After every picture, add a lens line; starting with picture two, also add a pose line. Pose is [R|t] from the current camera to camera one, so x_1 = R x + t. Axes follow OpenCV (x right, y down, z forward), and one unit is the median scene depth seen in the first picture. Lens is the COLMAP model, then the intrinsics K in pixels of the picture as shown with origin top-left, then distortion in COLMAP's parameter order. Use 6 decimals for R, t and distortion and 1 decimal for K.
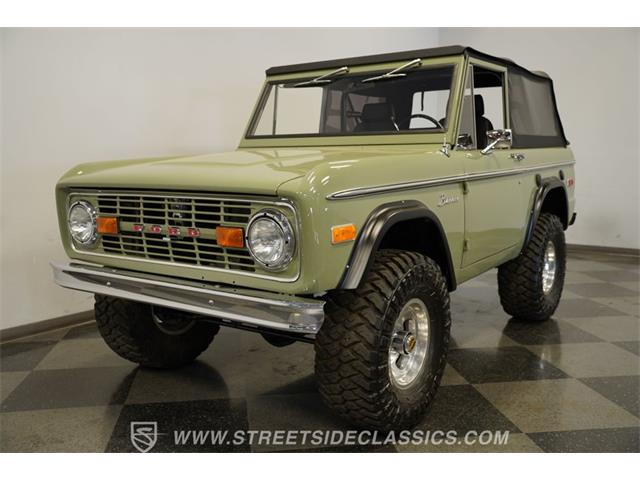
lens RADIAL K [[613.7, 0, 322.5], [0, 613.7, 243.4], [0, 0, 1]] dist [-0.007429, 0.000000]
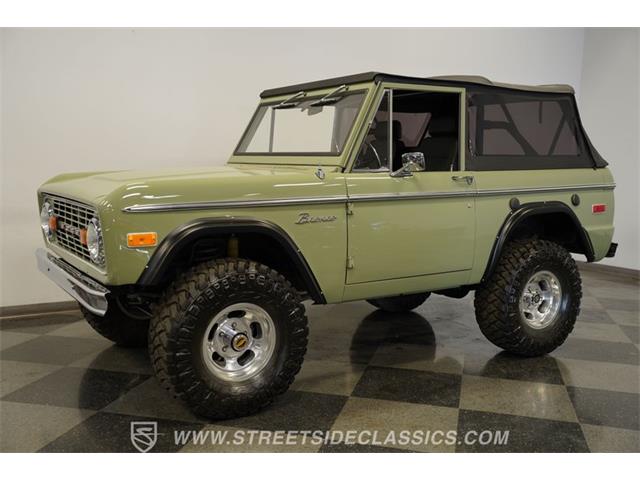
lens RADIAL K [[670.0, 0, 316.0], [0, 670.0, 240.6], [0, 0, 1]] dist [0.021819, 0.000000]
pose [[0.921929, 0.067574, -0.381419, 0.687713], [-0.076423, 0.997043, -0.008081, -0.023905], [0.379745, 0.036600, 0.924367, -0.093032]]
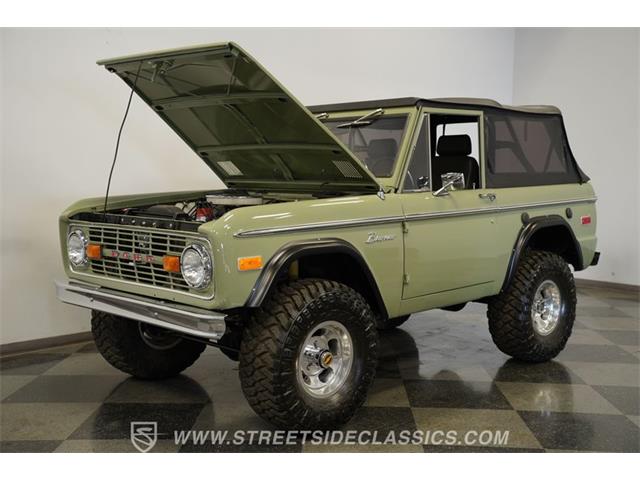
lens RADIAL K [[754.3, 0, 316.4], [0, 754.3, 234.1], [0, 0, 1]] dist [0.082572, 0.000000]
pose [[0.983114, 0.025978, -0.181139, 0.355909], [-0.036387, 0.997857, -0.054381, 0.002629], [0.179338, 0.060054, 0.981953, -0.409125]]
